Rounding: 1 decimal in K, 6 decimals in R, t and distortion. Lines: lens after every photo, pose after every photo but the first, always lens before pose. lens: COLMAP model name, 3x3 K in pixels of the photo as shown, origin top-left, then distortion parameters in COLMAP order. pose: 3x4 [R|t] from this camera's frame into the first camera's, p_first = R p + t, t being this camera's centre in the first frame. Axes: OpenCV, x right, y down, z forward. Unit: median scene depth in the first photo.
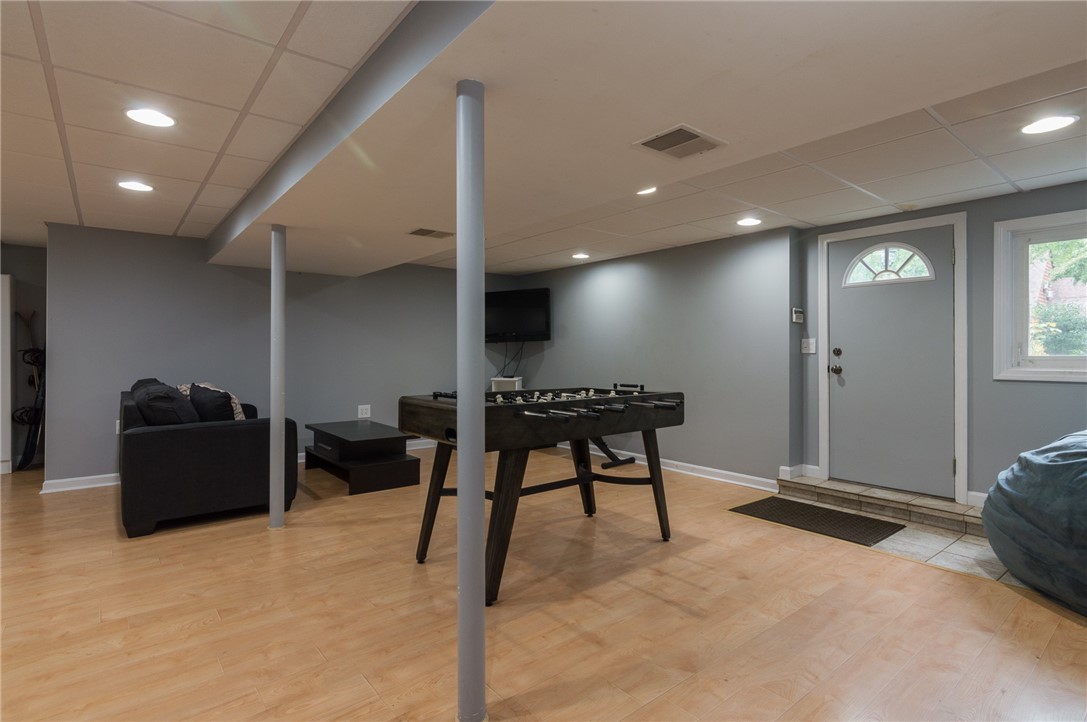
lens RADIAL K [[540.1, 0, 536.9], [0, 540.1, 359.2], [0, 0, 1]] dist [-0.000686, 0.000135]
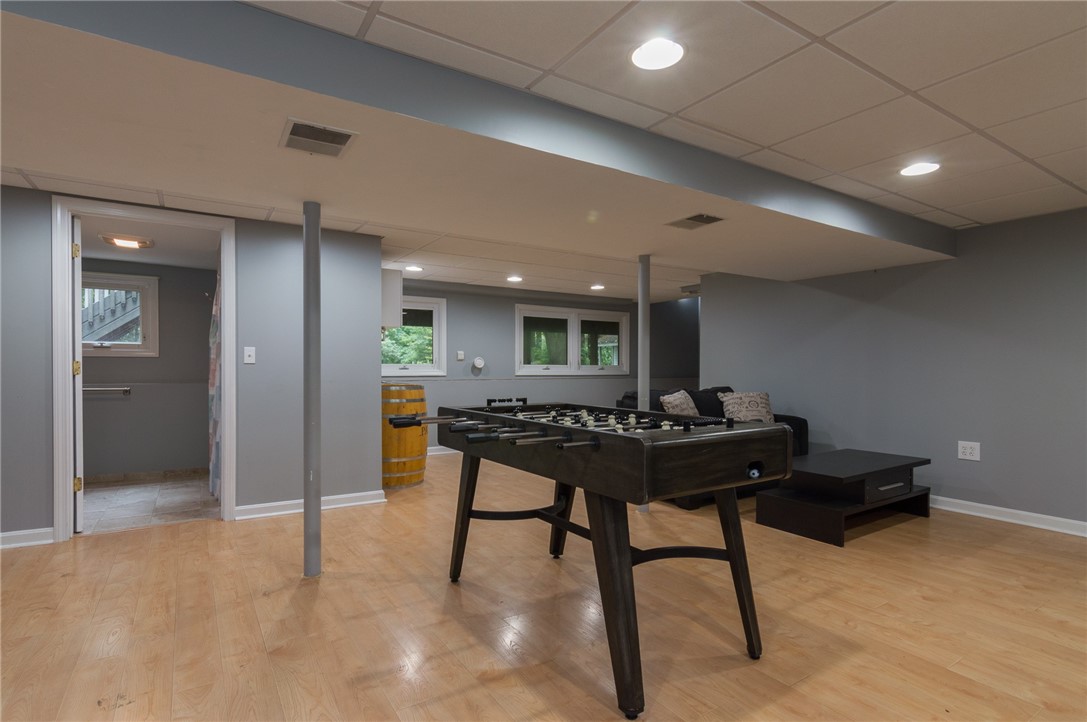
lens RADIAL K [[530.5, 0, 545.2], [0, 530.5, 374.7], [0, 0, 1]] dist [0.002638, 0.001120]
pose [[-0.095635, 0.009843, -0.995368, 0.980907], [-0.011808, 0.999870, 0.011022, -0.005731], [0.995346, 0.012807, -0.095506, 1.238128]]
